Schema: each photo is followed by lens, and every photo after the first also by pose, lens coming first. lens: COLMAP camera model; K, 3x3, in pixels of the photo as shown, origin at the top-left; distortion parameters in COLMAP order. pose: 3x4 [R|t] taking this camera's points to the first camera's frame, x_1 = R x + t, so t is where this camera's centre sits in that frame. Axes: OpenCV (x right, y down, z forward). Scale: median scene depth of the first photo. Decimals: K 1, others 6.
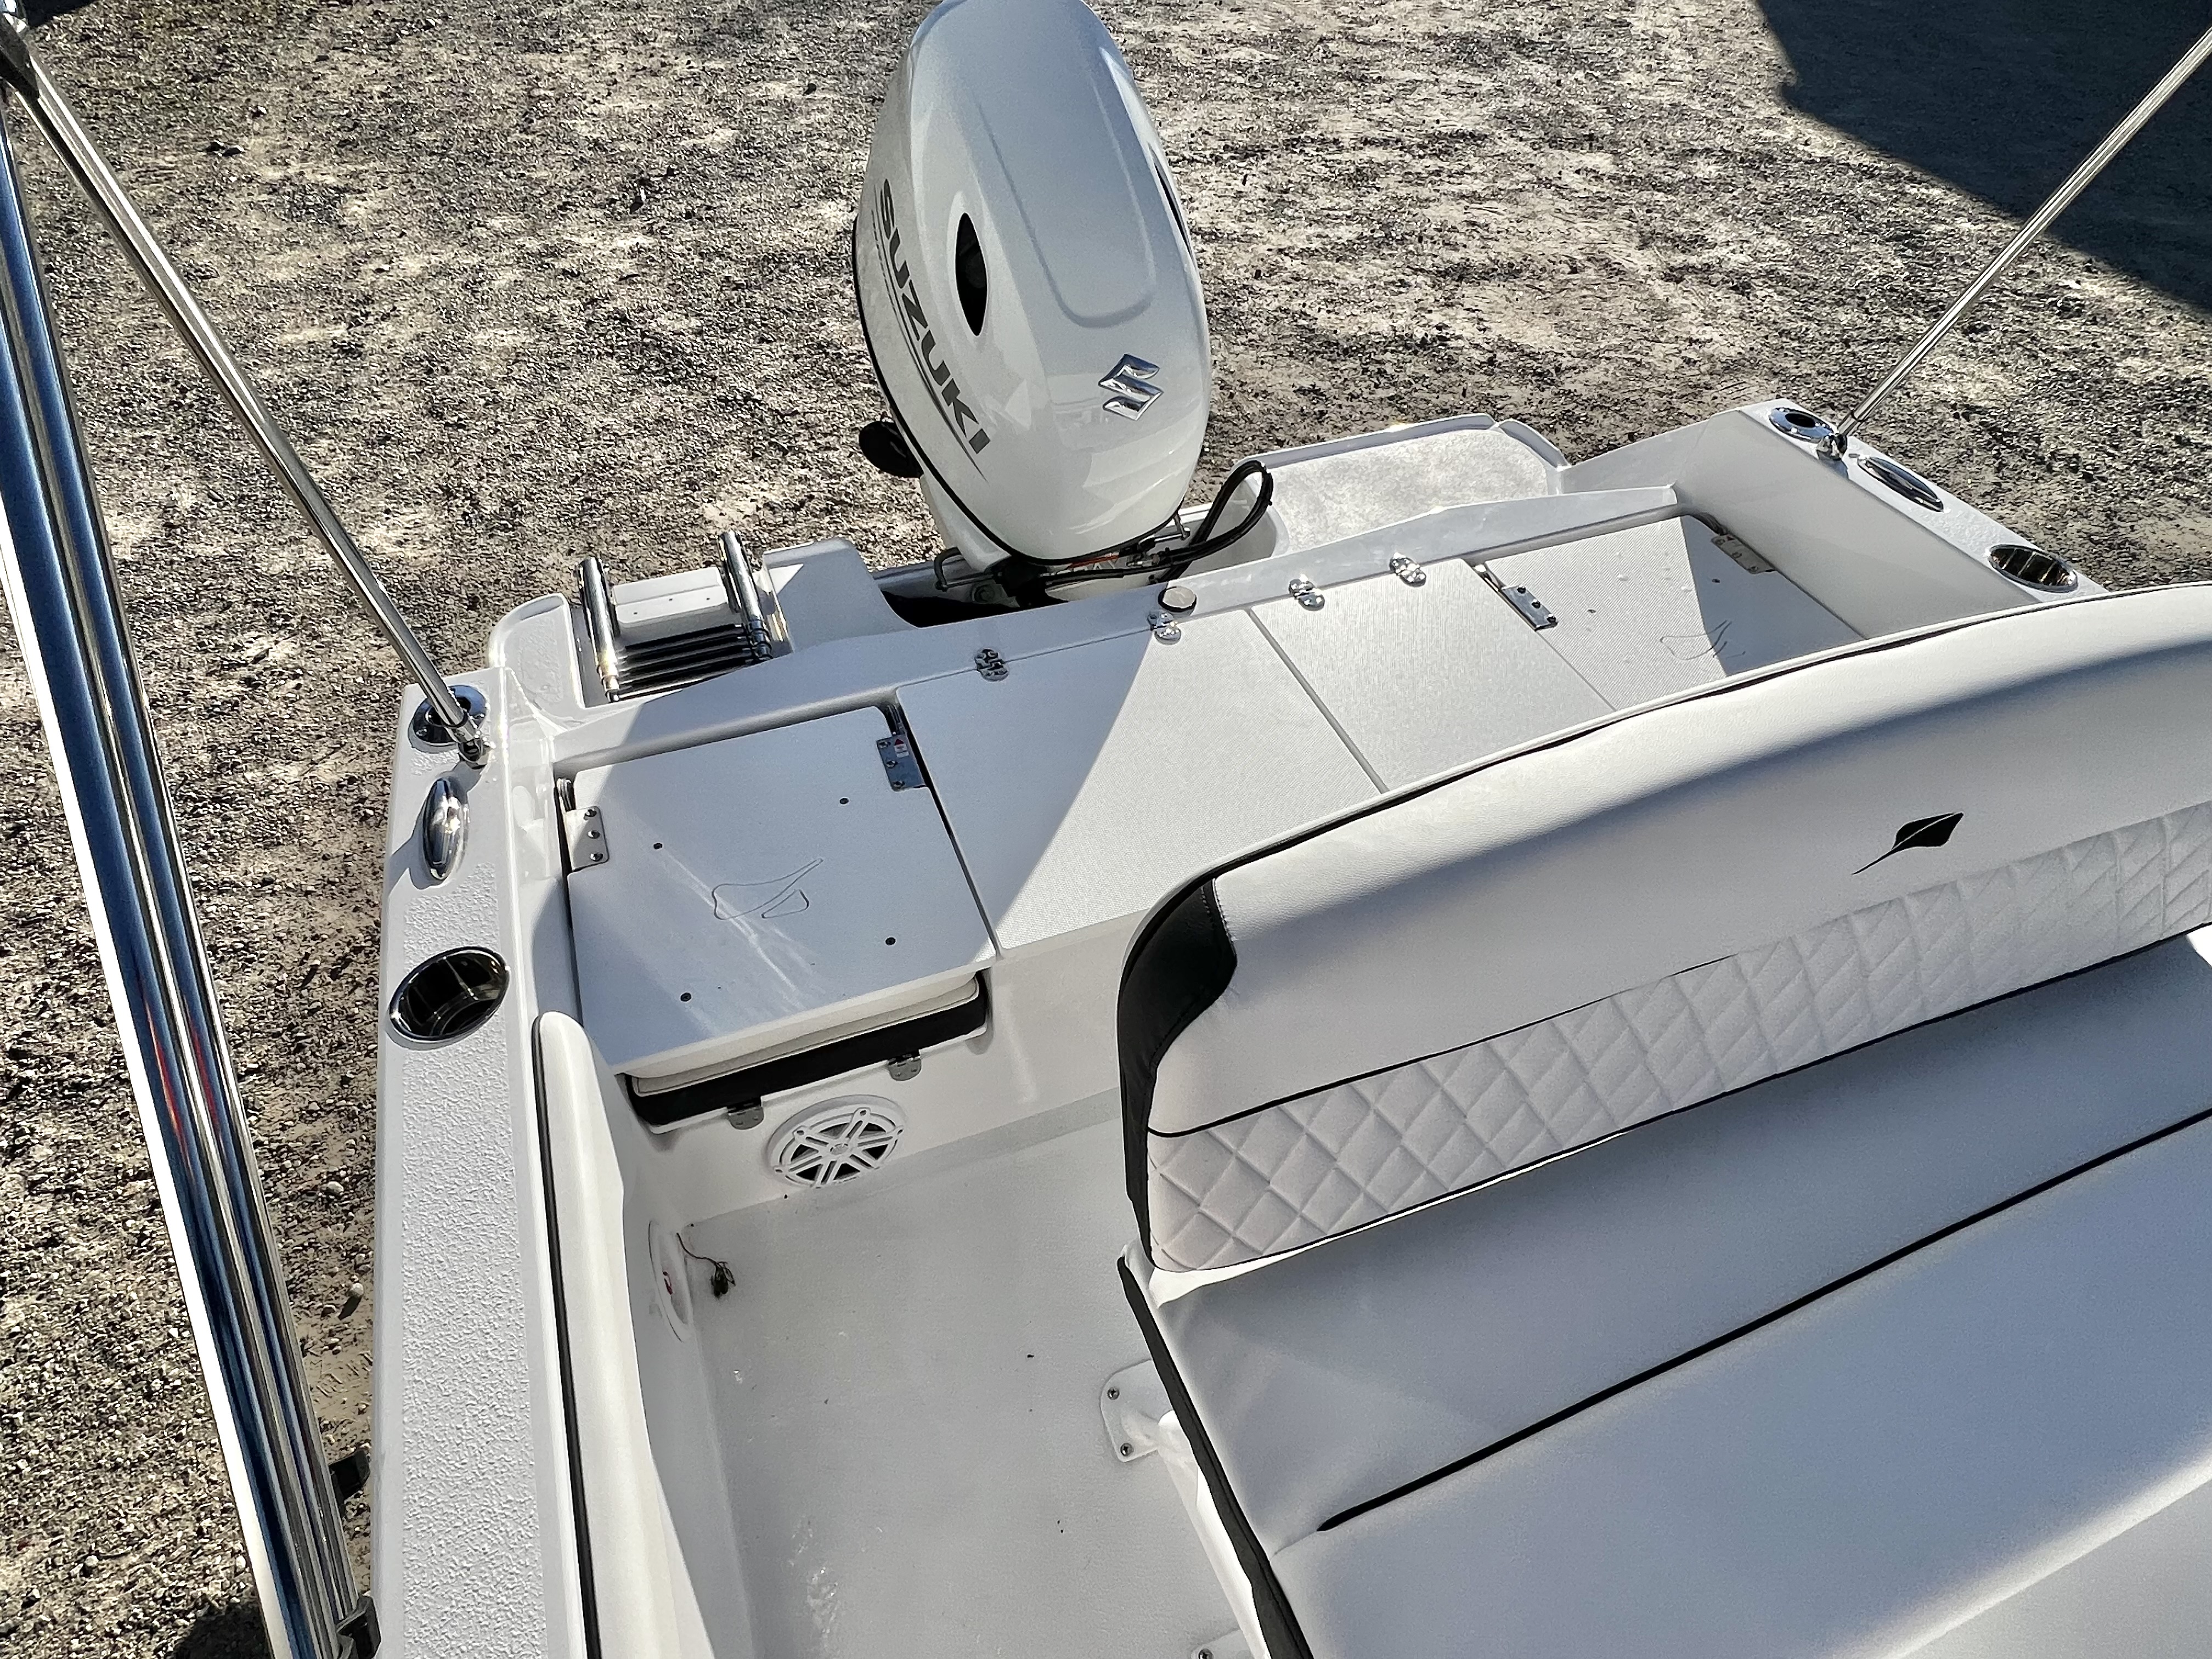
lens RADIAL K [[1208.0, 0, 1081.4], [0, 1208.0, 836.8], [0, 0, 1]] dist [-0.004307, 0.001971]
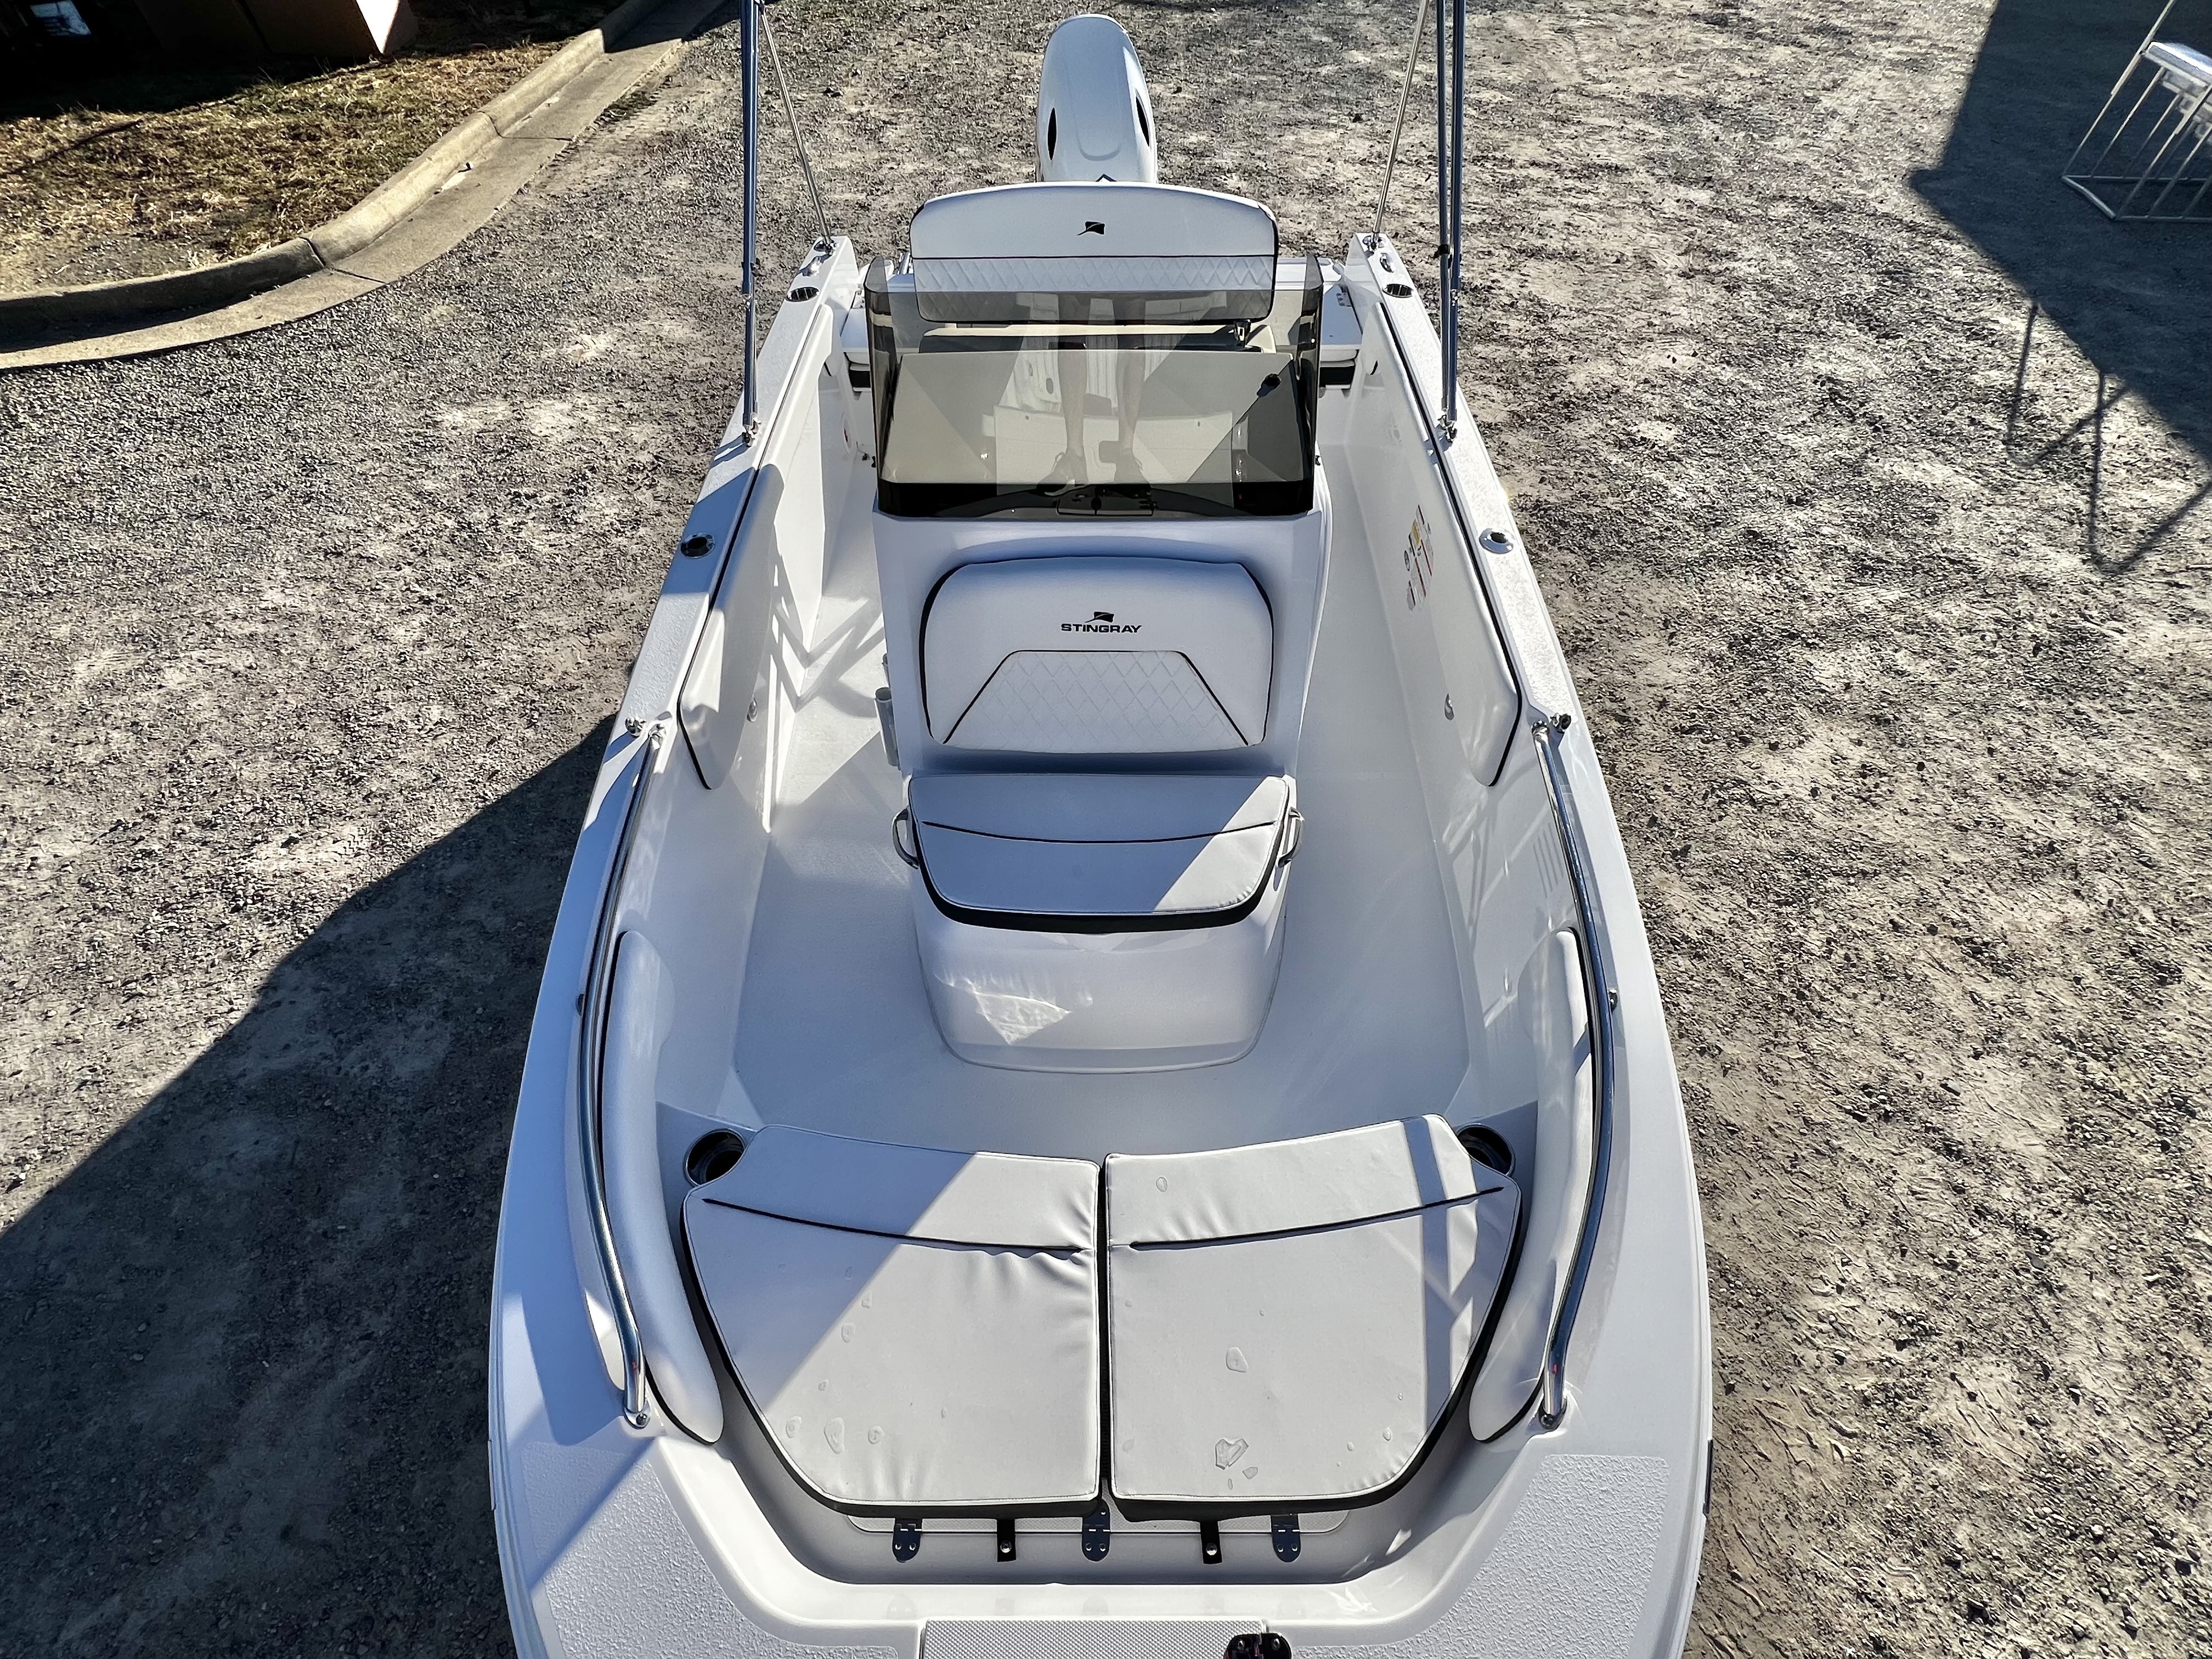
lens RADIAL K [[988.6, 0, 1099.5], [0, 988.6, 826.2], [0, 0, 1]] dist [-0.001633, -0.000251]
pose [[0.934927, 0.266748, -0.234003, 0.321669], [-0.250716, 0.963254, 0.096347, 0.262319], [0.251105, -0.031409, 0.967450, -0.380985]]
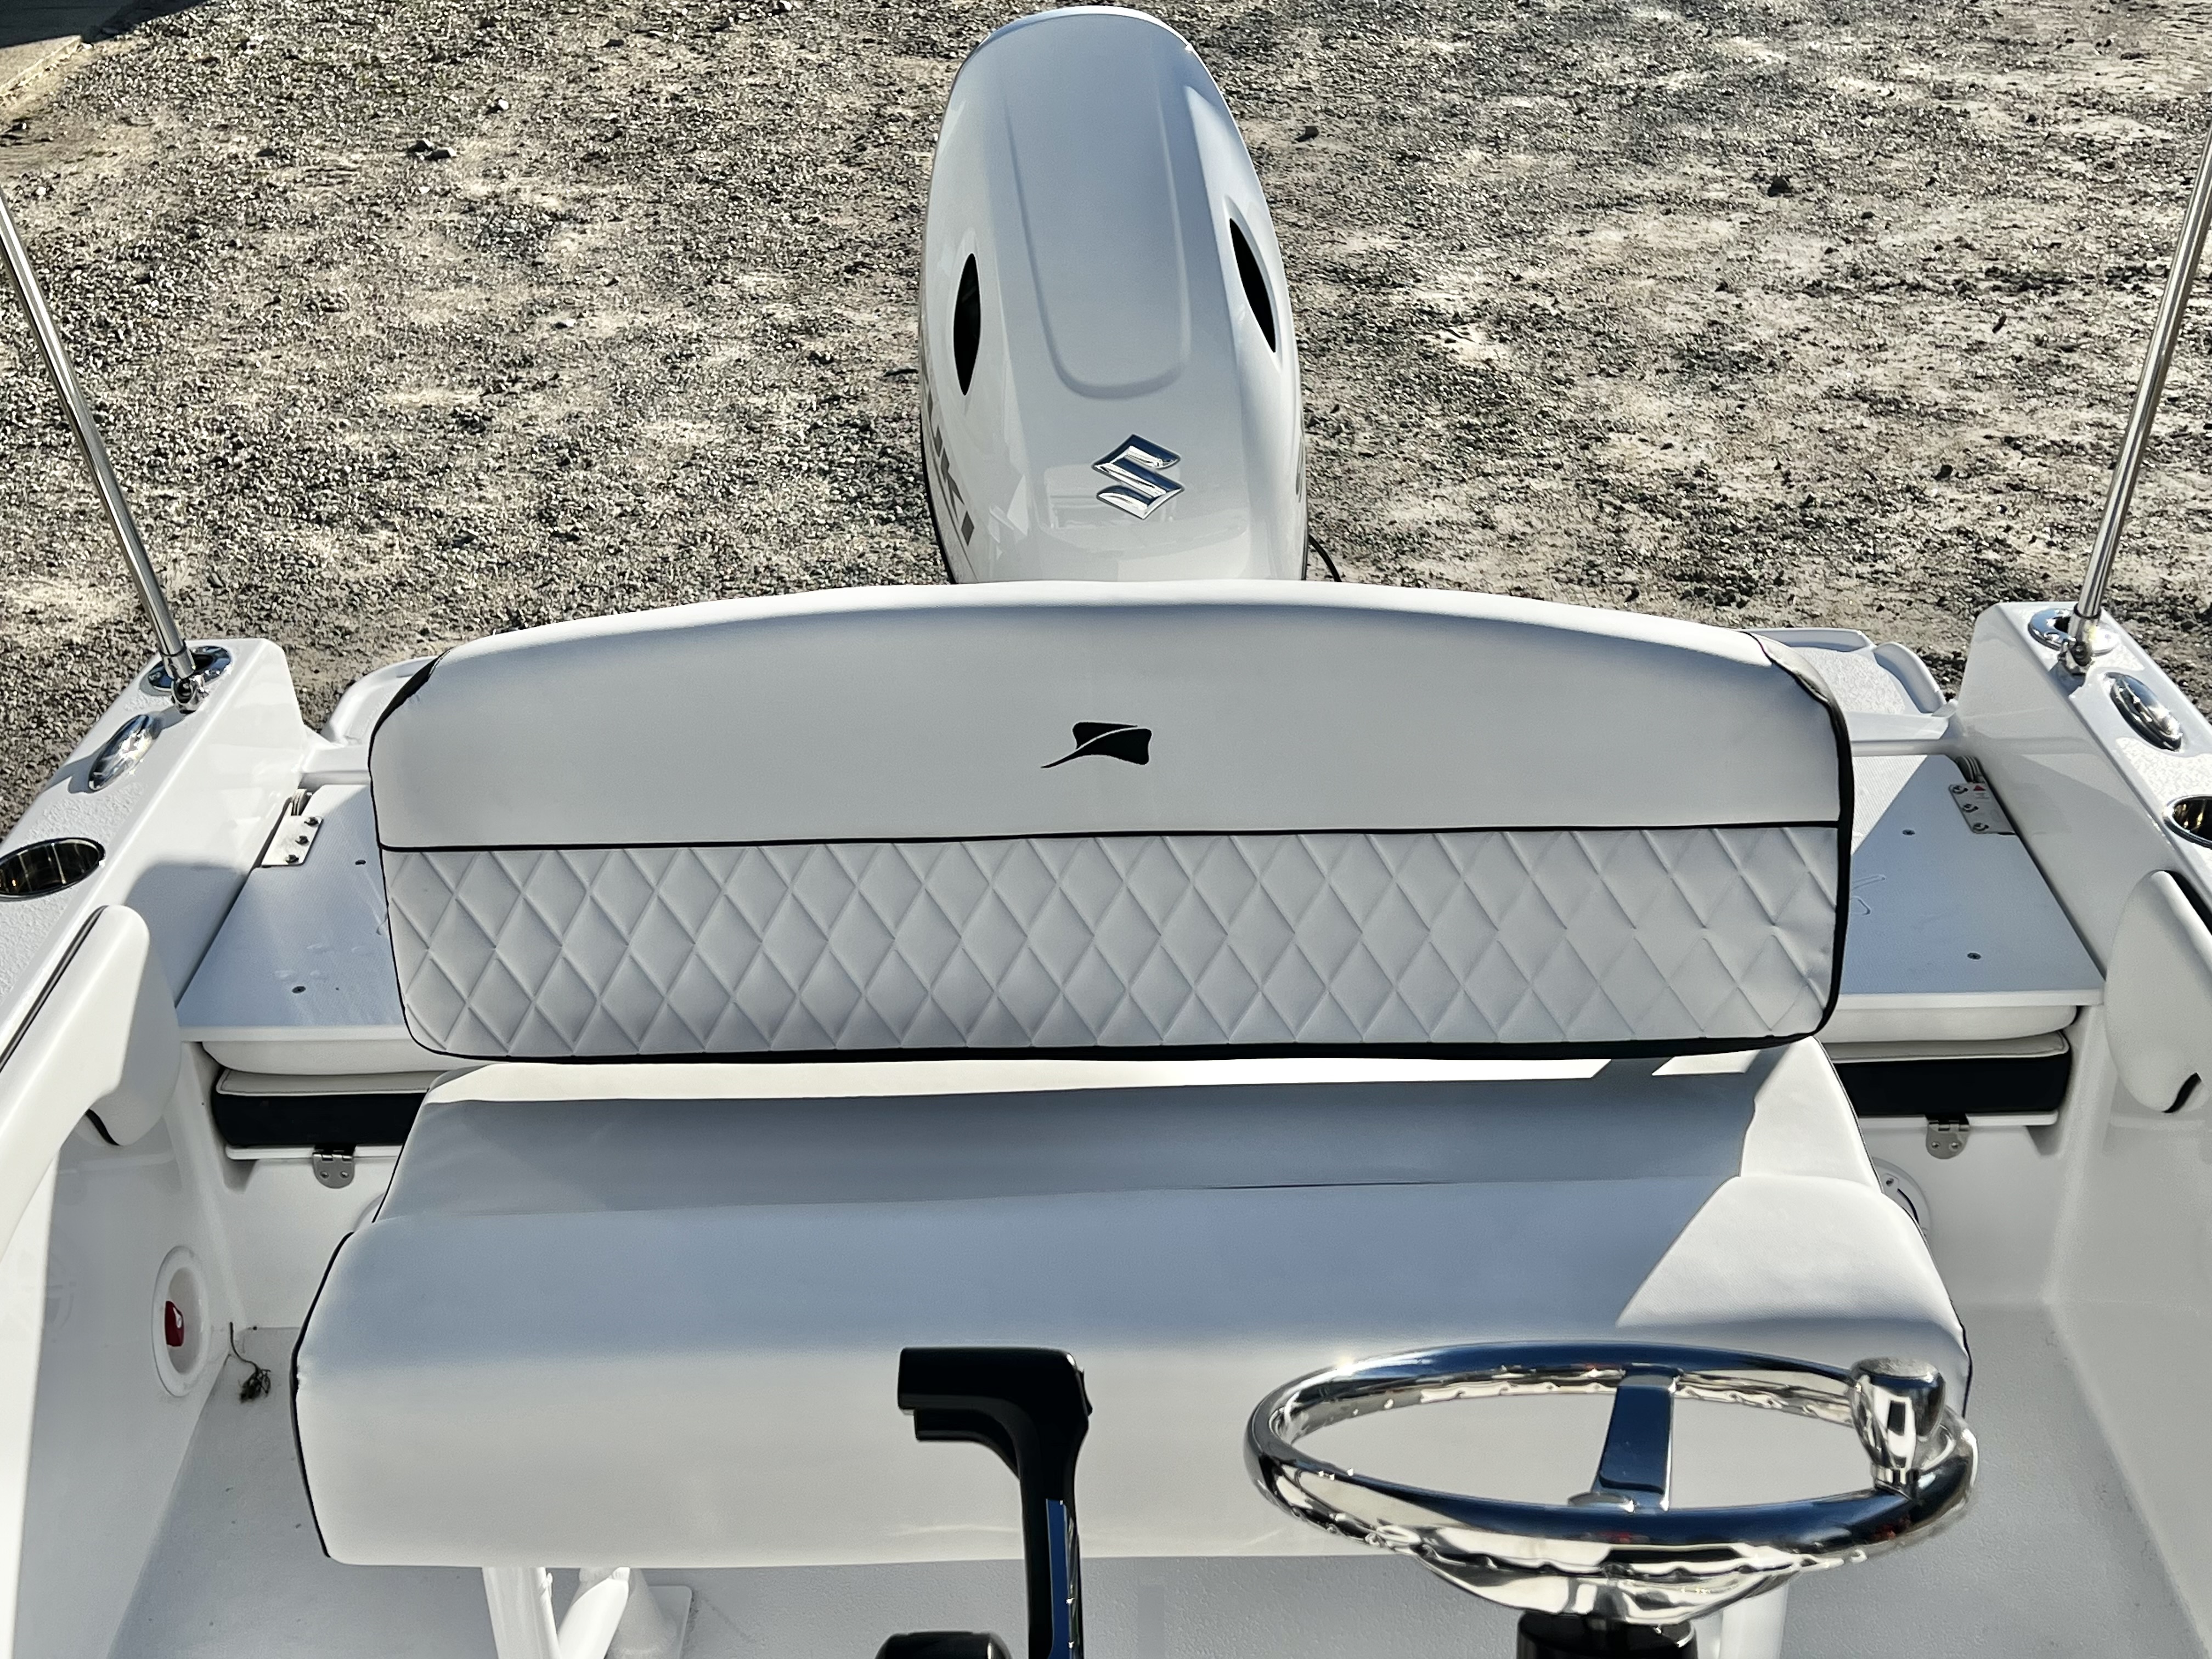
lens RADIAL K [[2621.2, 0, 1106.0], [0, 2621.2, 829.5], [0, 0, 1]] dist [0.165235, -0.430678]
pose [[0.935963, 0.148579, -0.319213, 0.221841], [-0.237299, 0.935958, -0.260137, 0.105014], [0.260119, 0.319228, 0.911280, -0.173706]]
